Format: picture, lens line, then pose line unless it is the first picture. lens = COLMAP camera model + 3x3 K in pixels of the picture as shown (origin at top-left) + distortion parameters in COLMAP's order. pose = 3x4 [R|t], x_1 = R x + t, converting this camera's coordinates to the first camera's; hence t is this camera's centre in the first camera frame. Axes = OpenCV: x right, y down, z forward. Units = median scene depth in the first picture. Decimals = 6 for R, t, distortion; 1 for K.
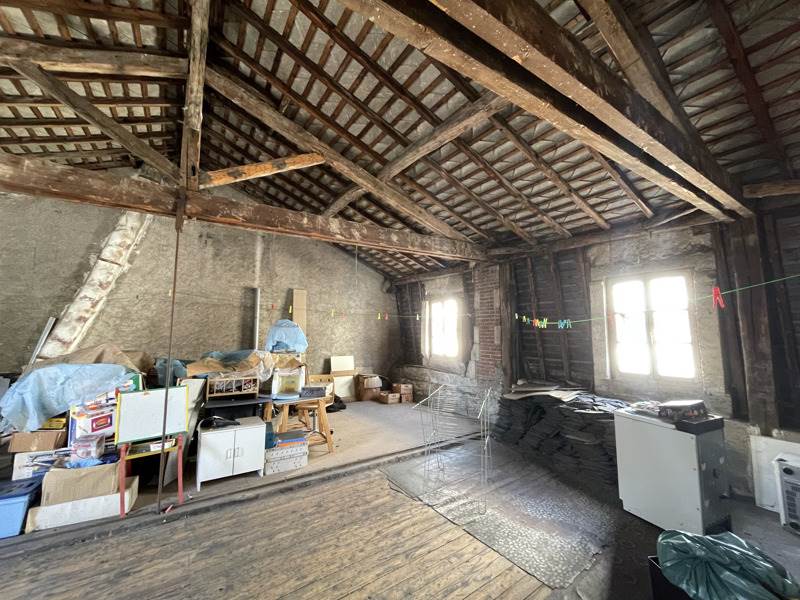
lens RADIAL K [[324.1, 0, 399.5], [0, 324.1, 298.6], [0, 0, 1]] dist [-0.002696, 0.000273]
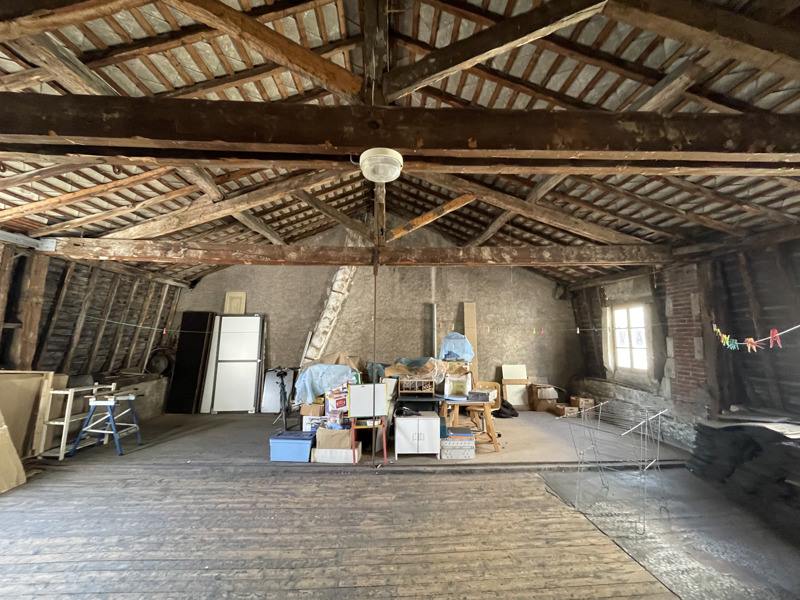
lens RADIAL K [[324.1, 0, 400.1], [0, 324.1, 299.9], [0, 0, 1]] dist [-0.002696, 0.000273]
pose [[0.859495, -0.057665, -0.507881, 0.099811], [0.050969, 0.998333, -0.027096, -0.037915], [0.508596, -0.002597, 0.861001, -0.135382]]
